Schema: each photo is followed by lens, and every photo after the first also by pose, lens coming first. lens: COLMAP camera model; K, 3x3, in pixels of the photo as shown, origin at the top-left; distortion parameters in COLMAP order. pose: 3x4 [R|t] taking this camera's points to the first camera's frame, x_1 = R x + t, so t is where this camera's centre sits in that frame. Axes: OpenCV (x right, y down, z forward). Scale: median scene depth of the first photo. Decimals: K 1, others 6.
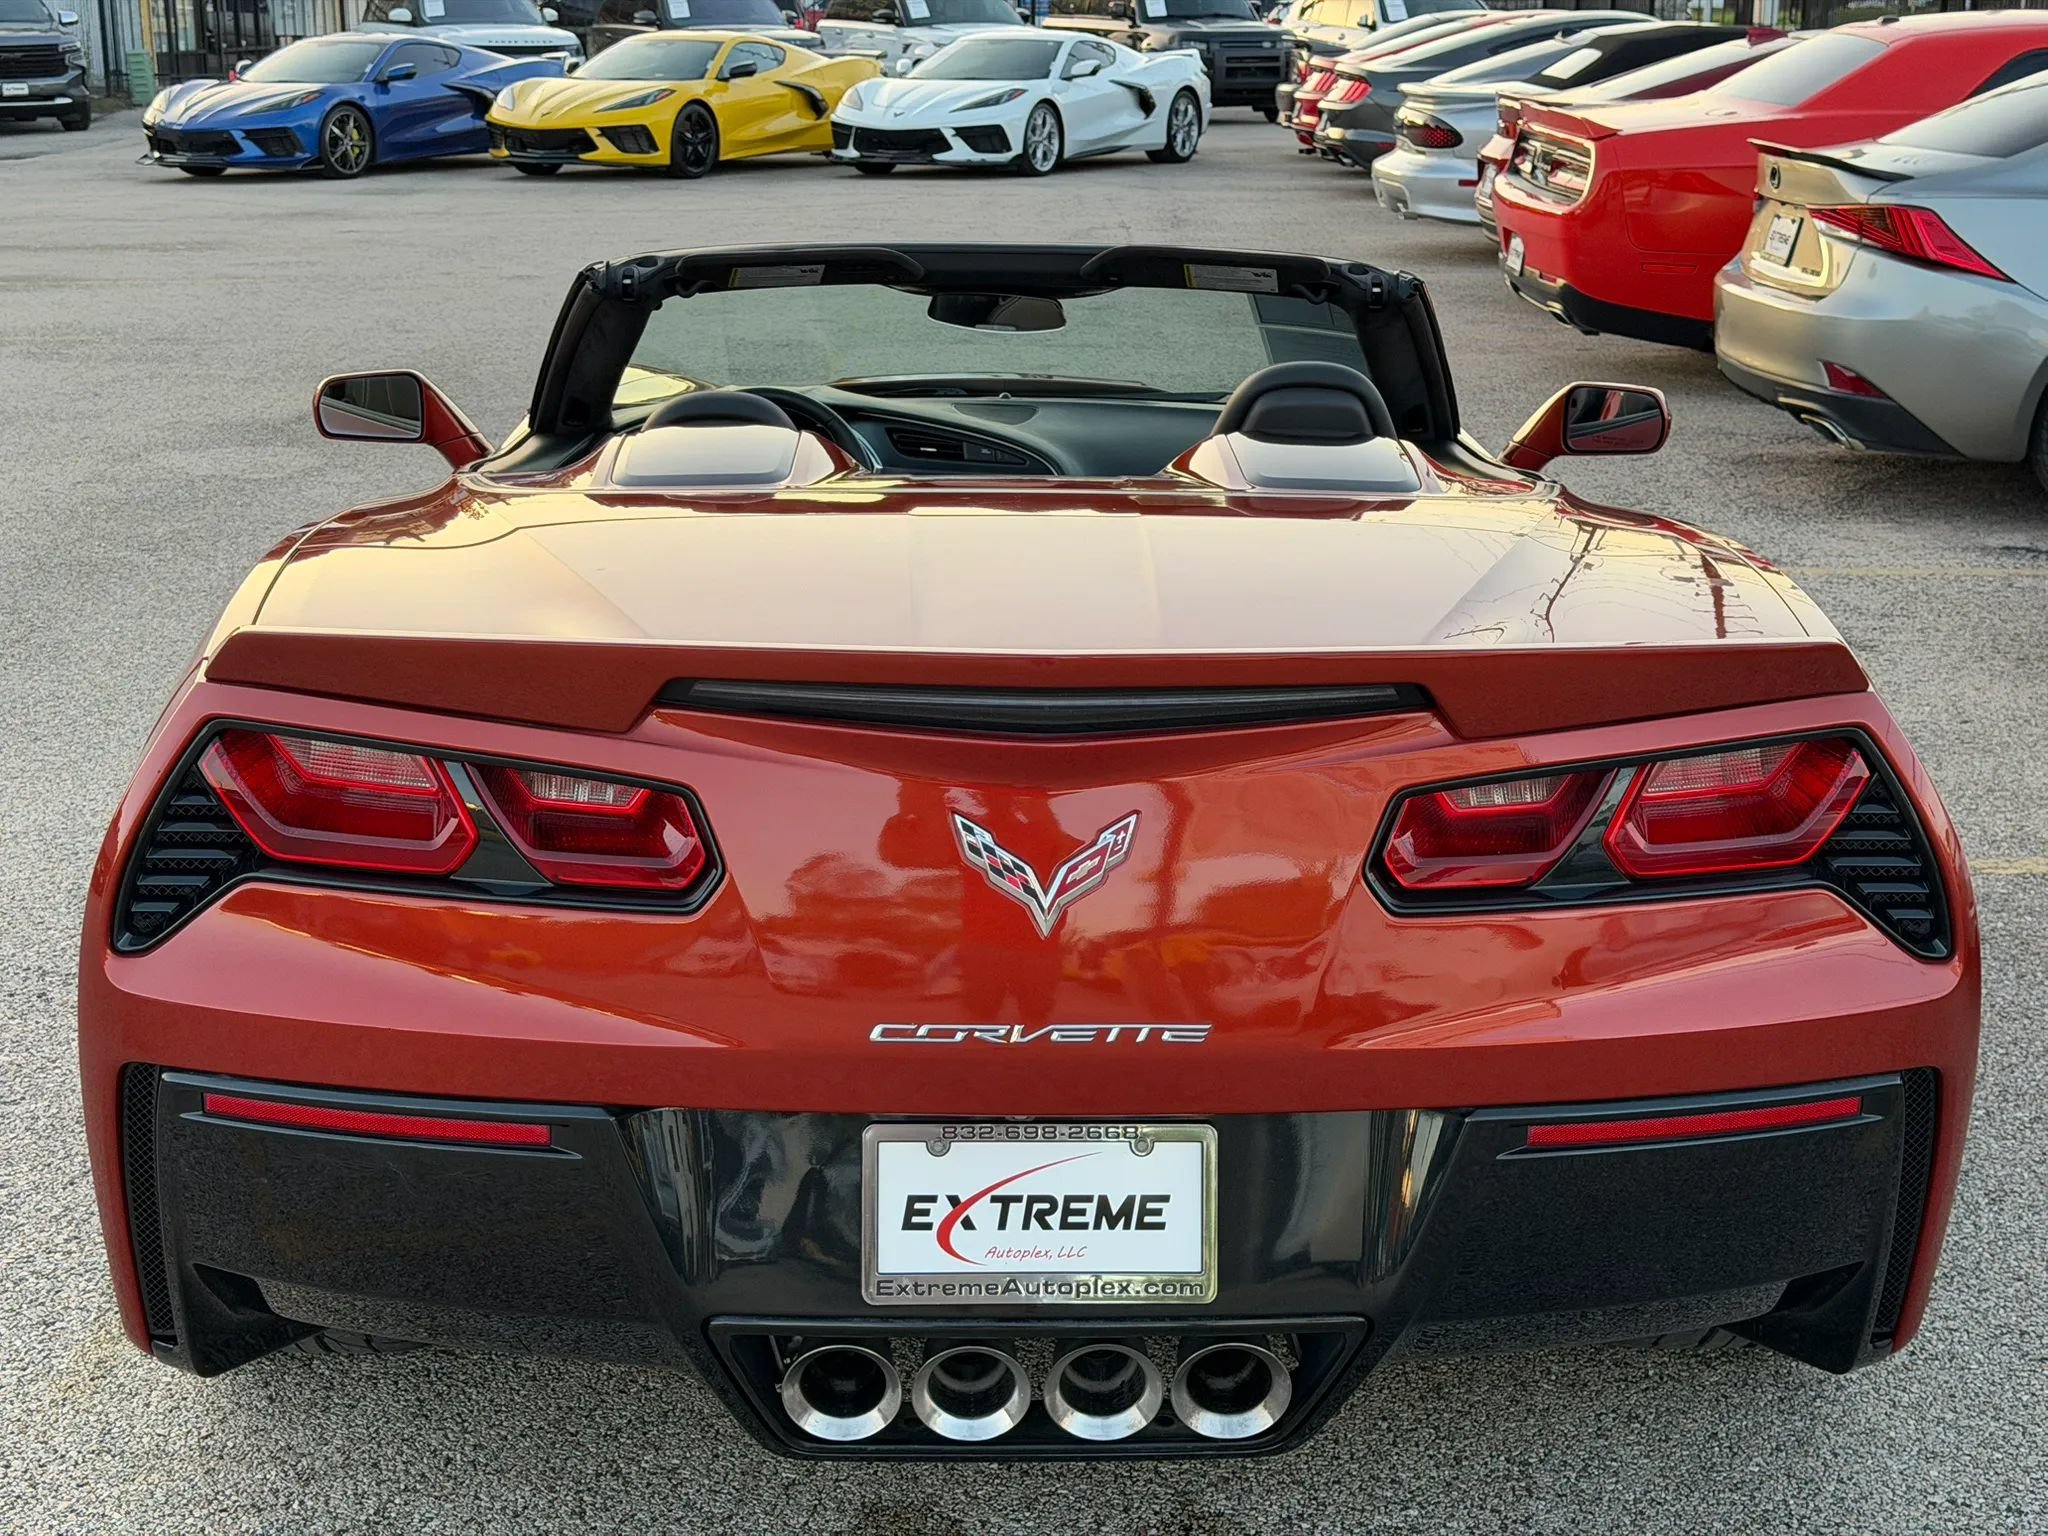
lens RADIAL K [[2897.8, 0, 1002.4], [0, 2897.8, 762.5], [0, 0, 1]] dist [0.213301, -0.506336]
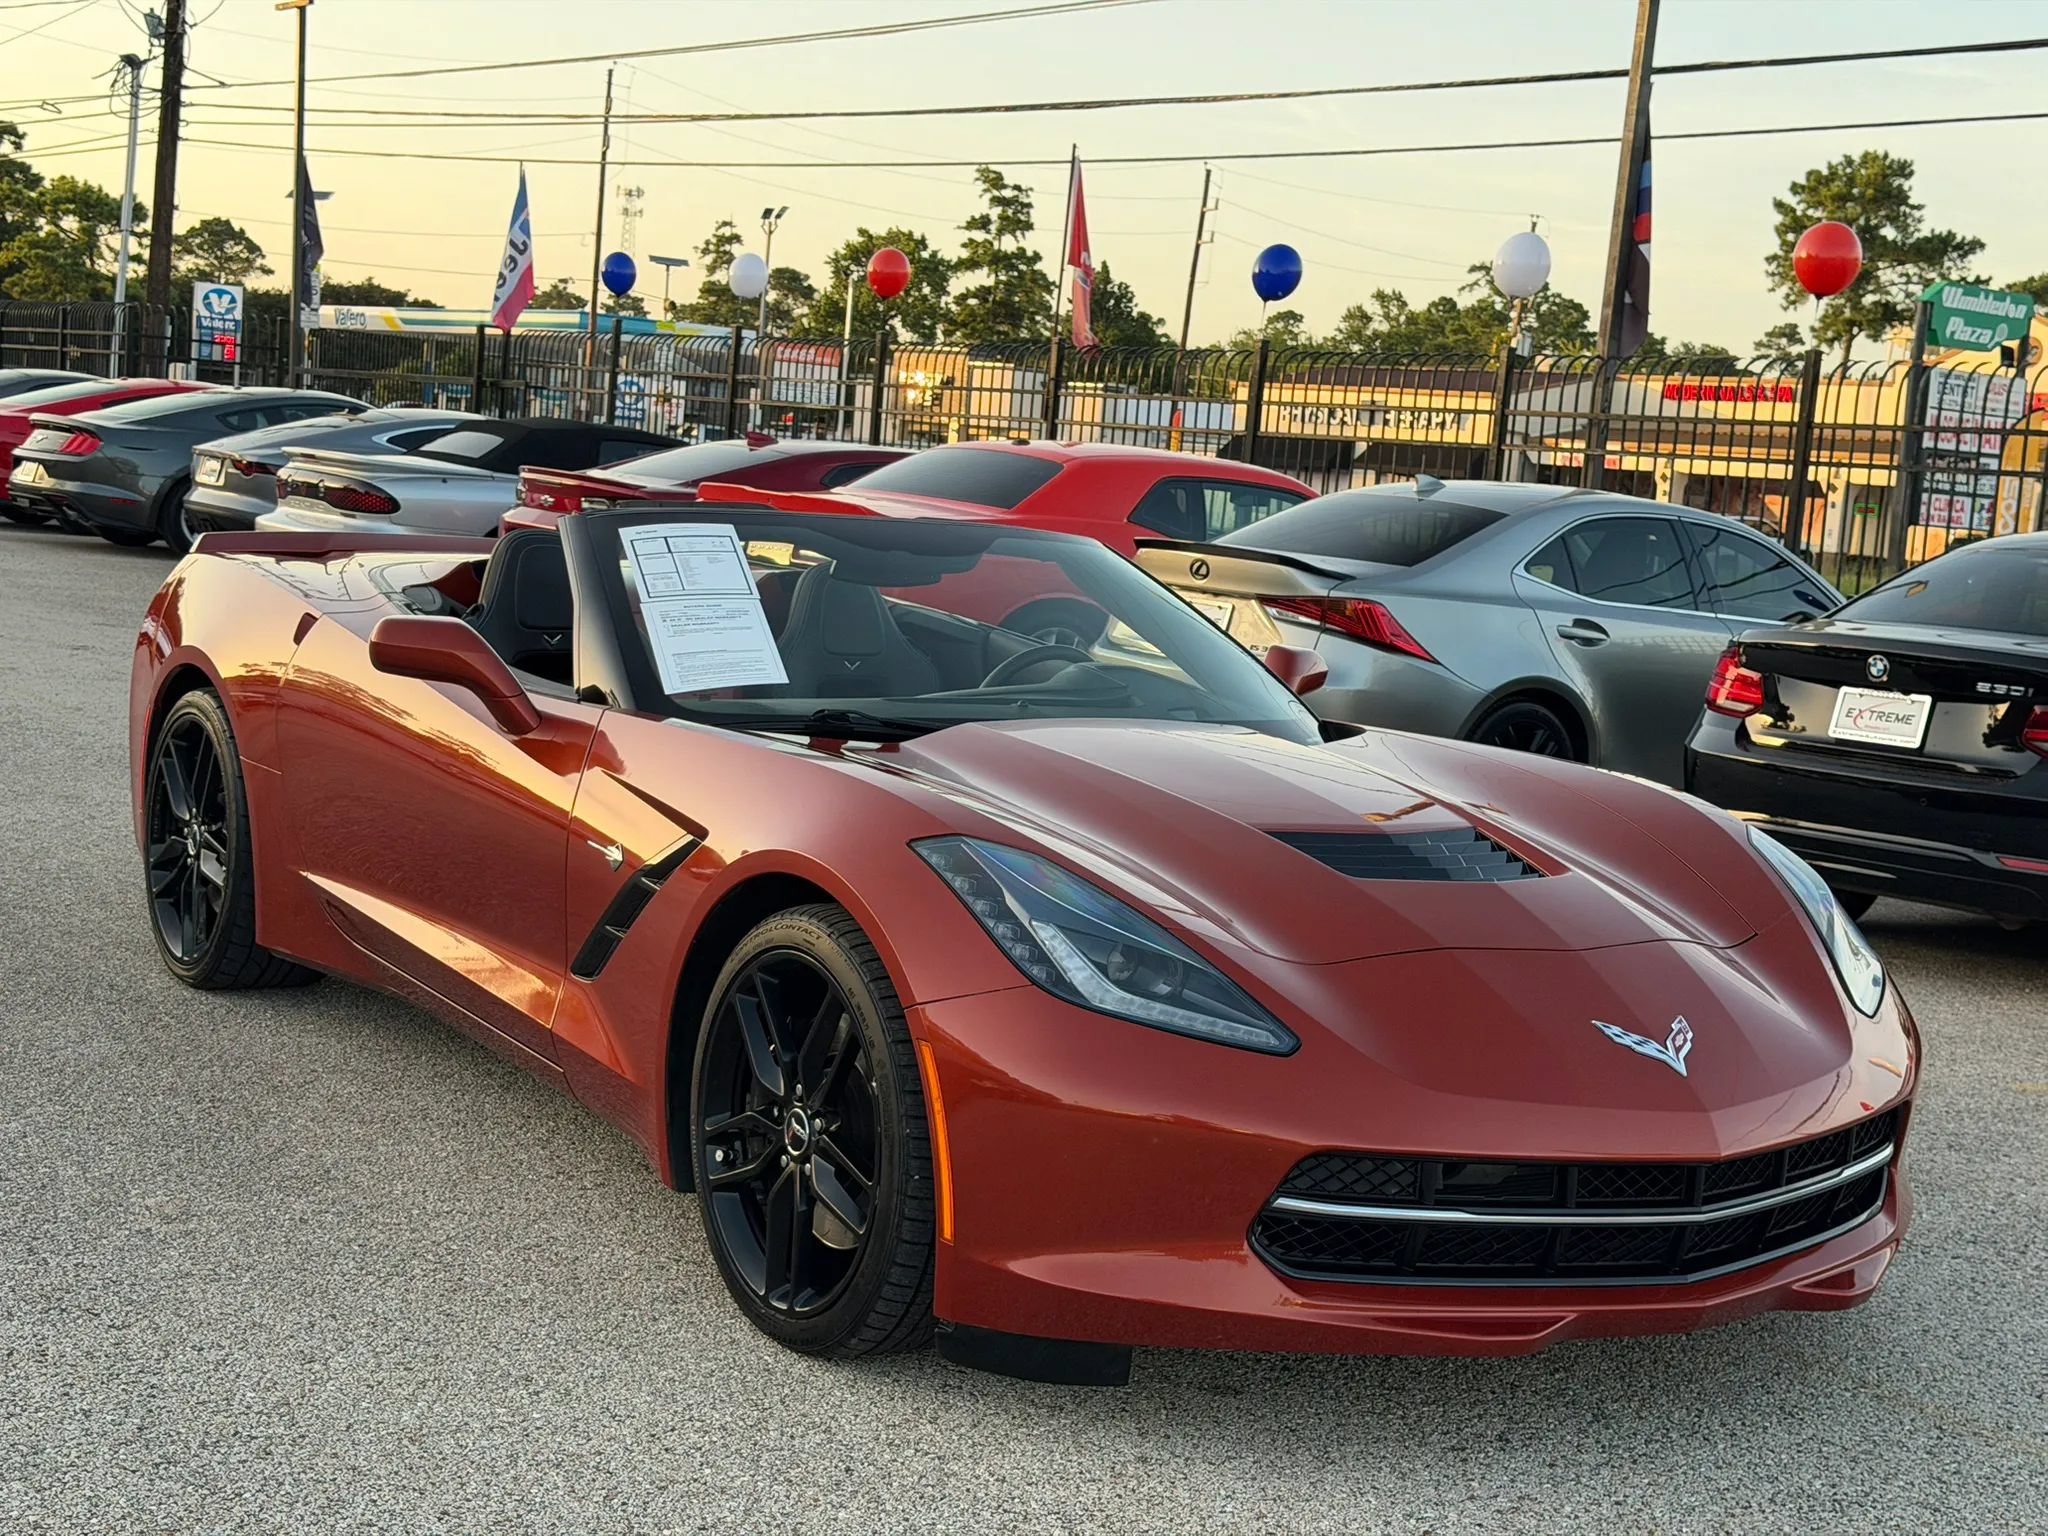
lens RADIAL K [[2889.4, 0, 1021.4], [0, 2889.4, 776.2], [0, 0, 1]] dist [0.221769, -0.578684]
pose [[0.801528, 0.005114, 0.597936, -1.832236], [0.067492, 0.992800, -0.098963, -0.010628], [-0.594137, 0.119678, 0.795411, 0.411076]]
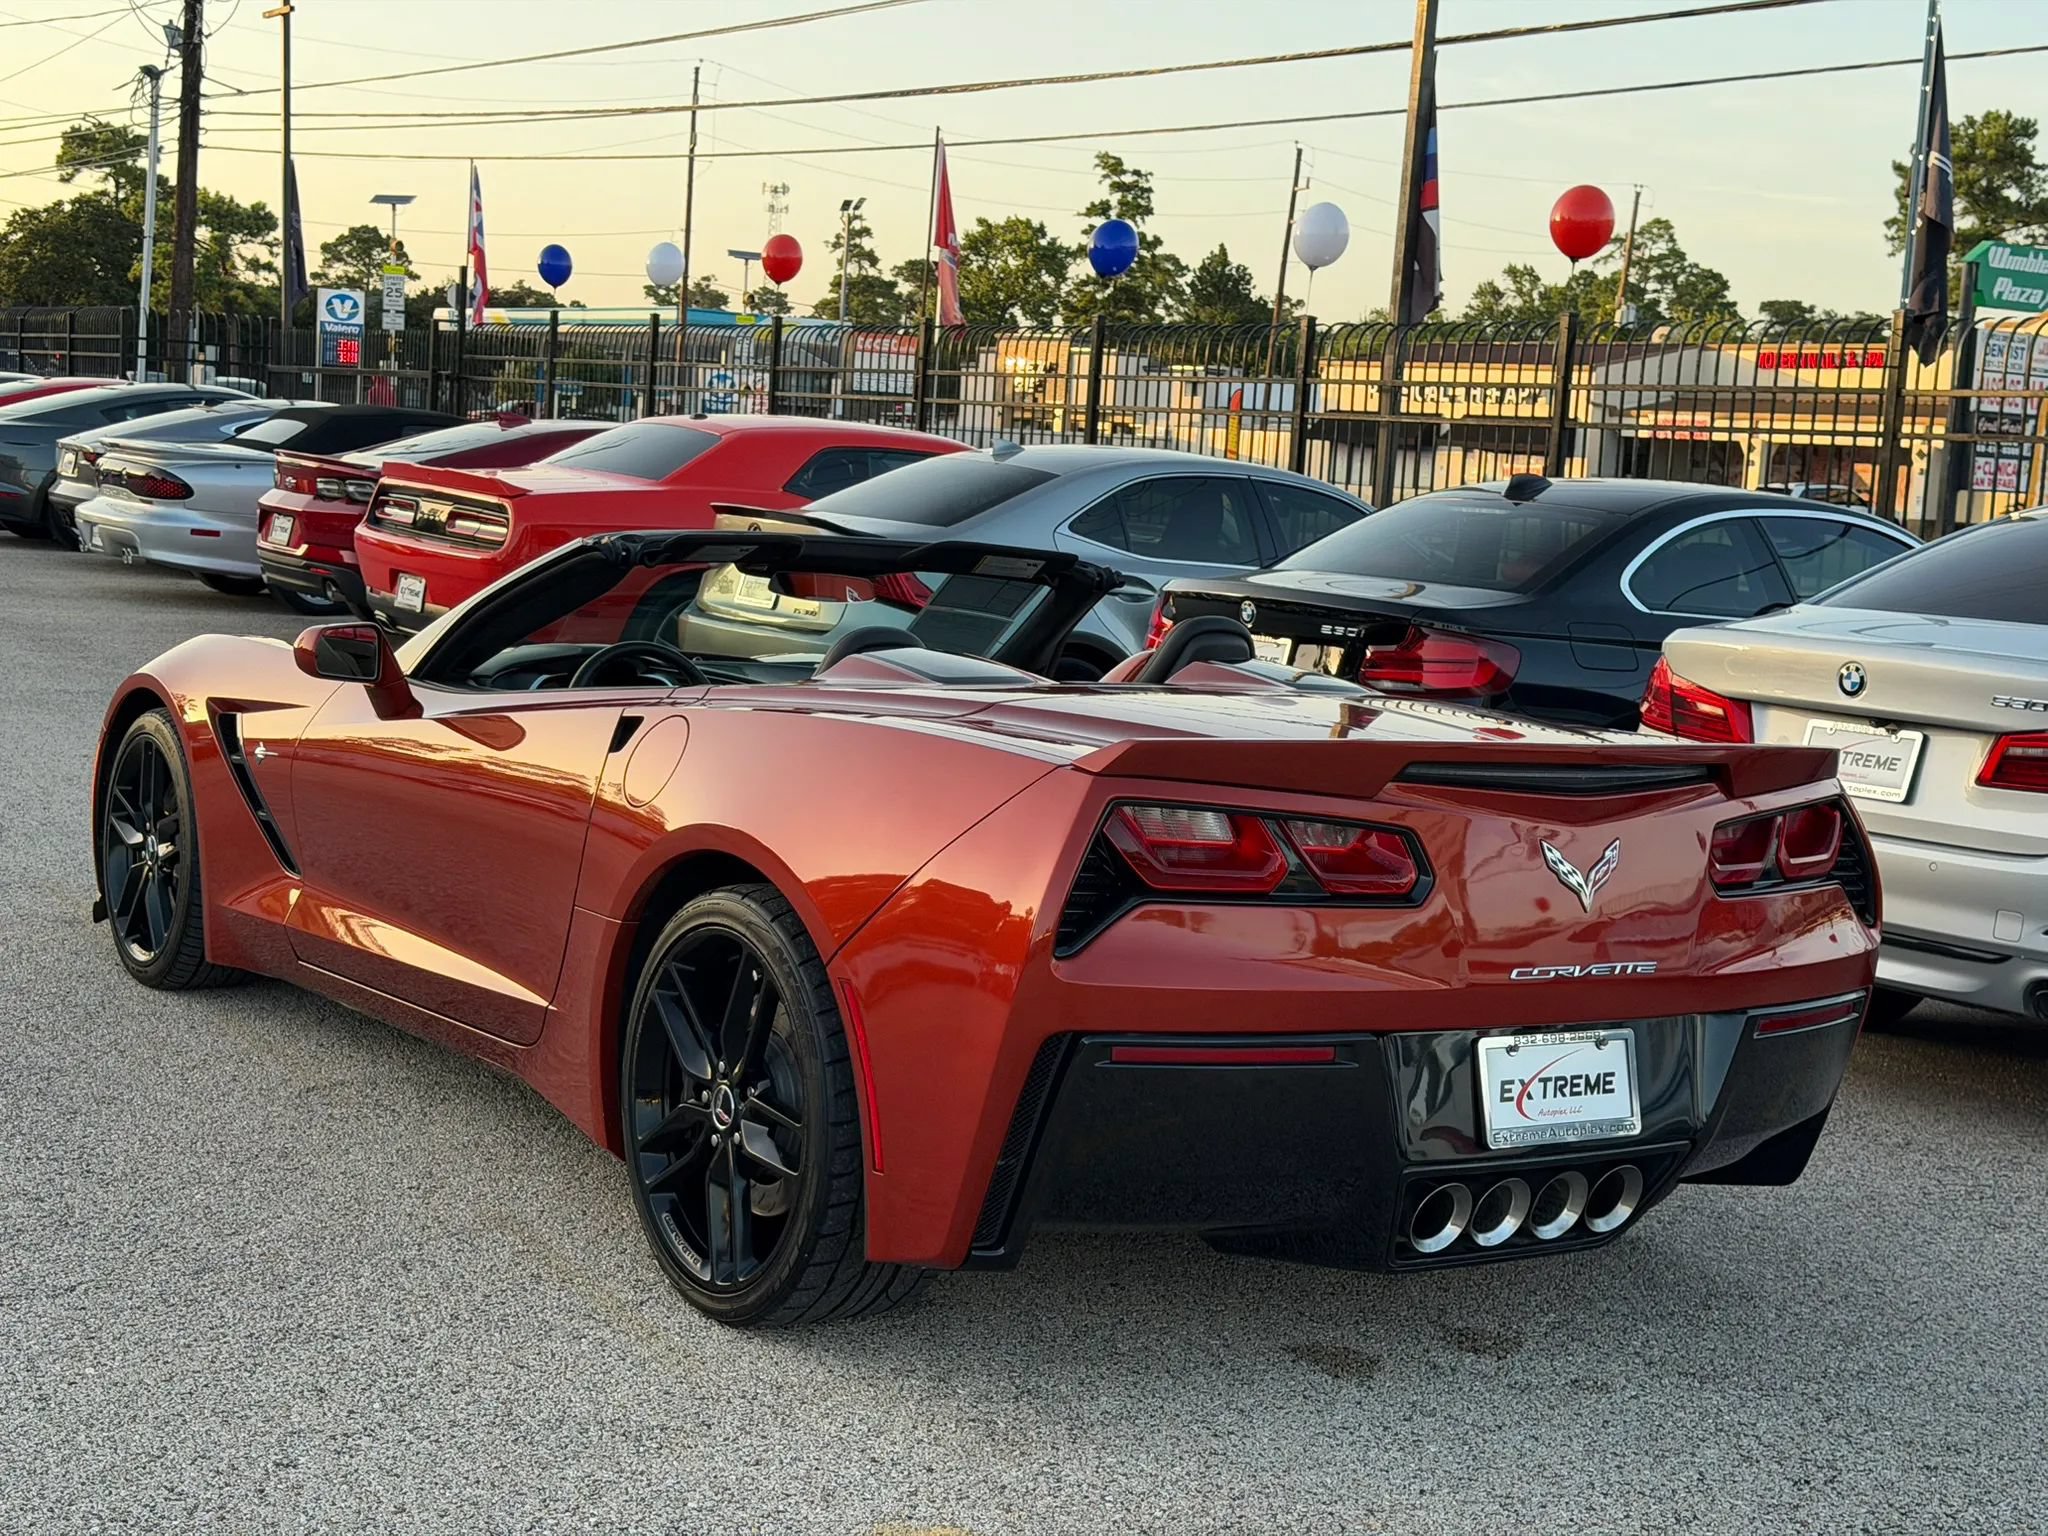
lens RADIAL K [[2897.8, 0, 1002.4], [0, 2897.8, 762.5], [0, 0, 1]] dist [0.213301, -0.506336]
pose [[0.839034, -0.005297, 0.544052, -1.158262], [0.074115, 0.991744, -0.104643, 0.121905], [-0.539007, 0.128122, 0.832500, -0.240148]]
